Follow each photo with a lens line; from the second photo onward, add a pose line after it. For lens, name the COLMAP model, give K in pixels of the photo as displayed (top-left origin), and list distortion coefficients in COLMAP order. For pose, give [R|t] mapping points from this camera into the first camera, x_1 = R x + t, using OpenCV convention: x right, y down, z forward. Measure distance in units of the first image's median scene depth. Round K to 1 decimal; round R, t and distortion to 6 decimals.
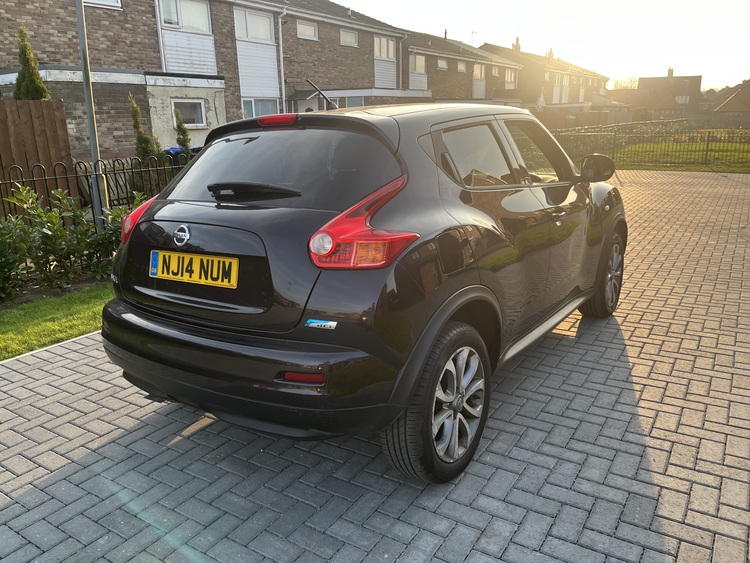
lens RADIAL K [[570.8, 0, 371.2], [0, 570.8, 282.9], [0, 0, 1]] dist [0.023231, -0.008701]
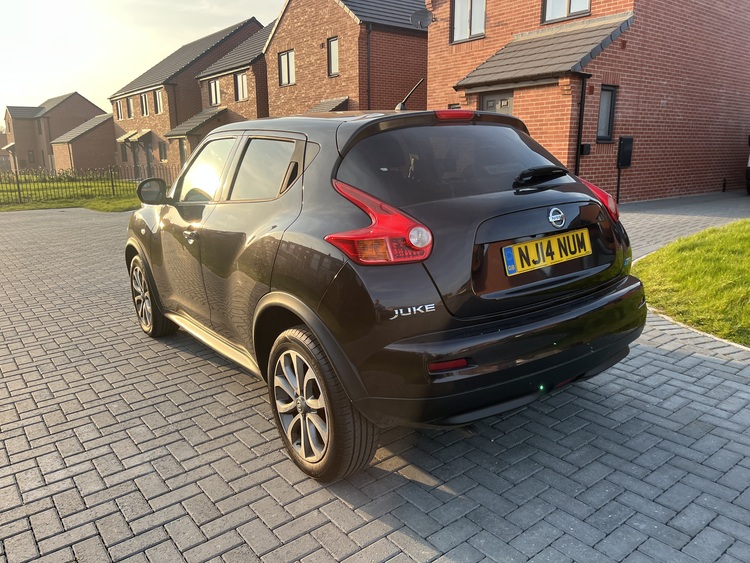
lens RADIAL K [[570.8, 0, 368.3], [0, 570.8, 282.8], [0, 0, 1]] dist [0.023231, -0.008701]
pose [[0.332463, -0.193523, 0.923048, -1.372687], [0.264330, 0.958614, 0.105773, -0.164166], [-0.905317, 0.208824, 0.369858, 0.927868]]
